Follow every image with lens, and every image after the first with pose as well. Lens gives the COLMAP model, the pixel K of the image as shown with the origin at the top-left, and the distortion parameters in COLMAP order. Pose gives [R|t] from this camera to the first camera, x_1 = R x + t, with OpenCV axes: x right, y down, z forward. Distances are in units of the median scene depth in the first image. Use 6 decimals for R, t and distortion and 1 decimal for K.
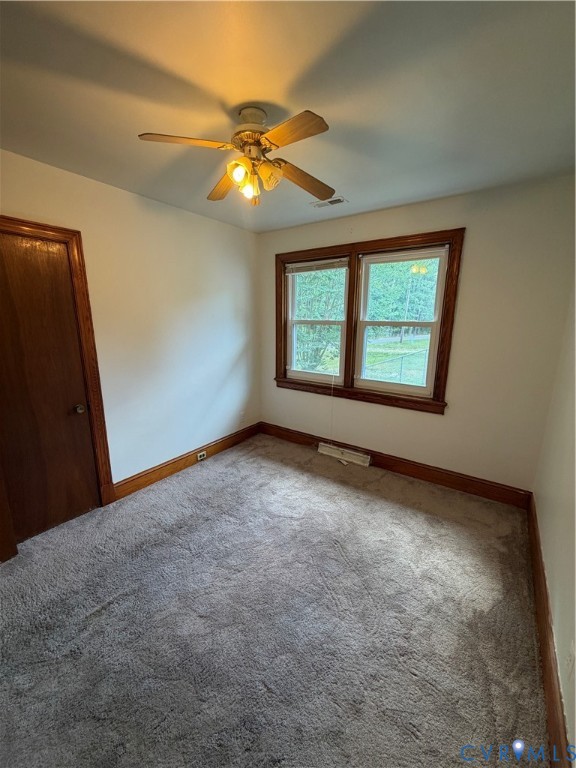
lens RADIAL K [[306.7, 0, 288.9], [0, 306.7, 383.5], [0, 0, 1]] dist [-0.000289, -0.000109]
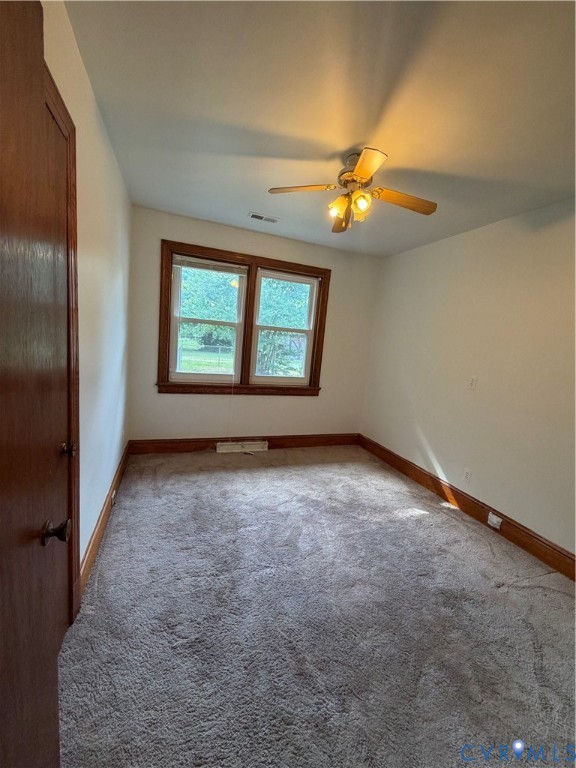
lens RADIAL K [[306.7, 0, 289.0], [0, 306.7, 383.5], [0, 0, 1]] dist [-0.000289, -0.000109]
pose [[0.559226, -0.078238, 0.825315, -0.640378], [0.092576, 0.995204, 0.031614, -0.011662], [-0.823830, 0.058725, 0.563787, 0.262897]]
